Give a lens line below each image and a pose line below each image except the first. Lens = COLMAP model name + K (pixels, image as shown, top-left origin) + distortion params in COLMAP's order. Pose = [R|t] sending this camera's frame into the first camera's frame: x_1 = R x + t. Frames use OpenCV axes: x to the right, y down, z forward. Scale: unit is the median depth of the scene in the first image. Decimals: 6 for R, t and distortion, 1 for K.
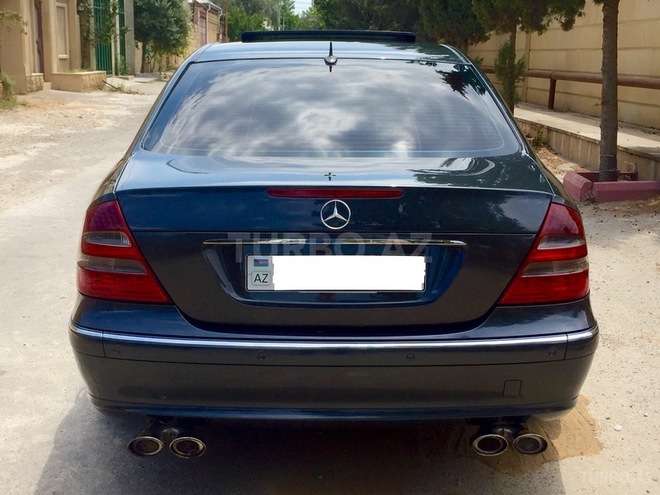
lens RADIAL K [[925.4, 0, 330.0], [0, 925.4, 247.5], [0, 0, 1]] dist [-0.000336, 0.018337]
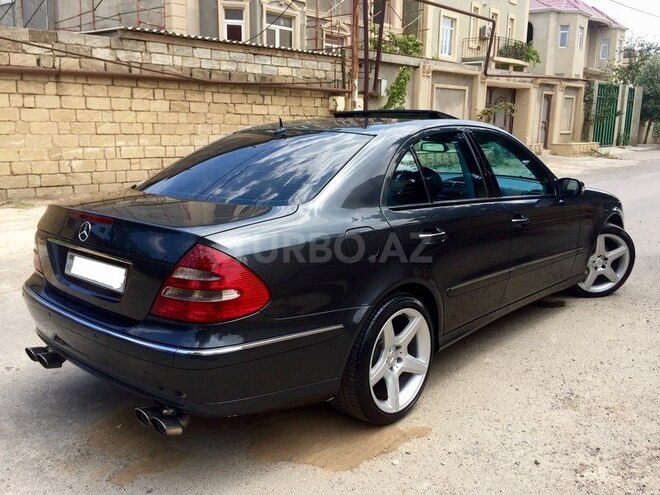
lens RADIAL K [[600.8, 0, 330.0], [0, 600.8, 247.5], [0, 0, 1]] dist [0.095102, -0.144354]
pose [[0.728861, 0.130082, -0.672190, 0.282420], [-0.141179, 0.989241, 0.038356, -0.030541], [0.669947, 0.066943, 0.739384, 0.156251]]
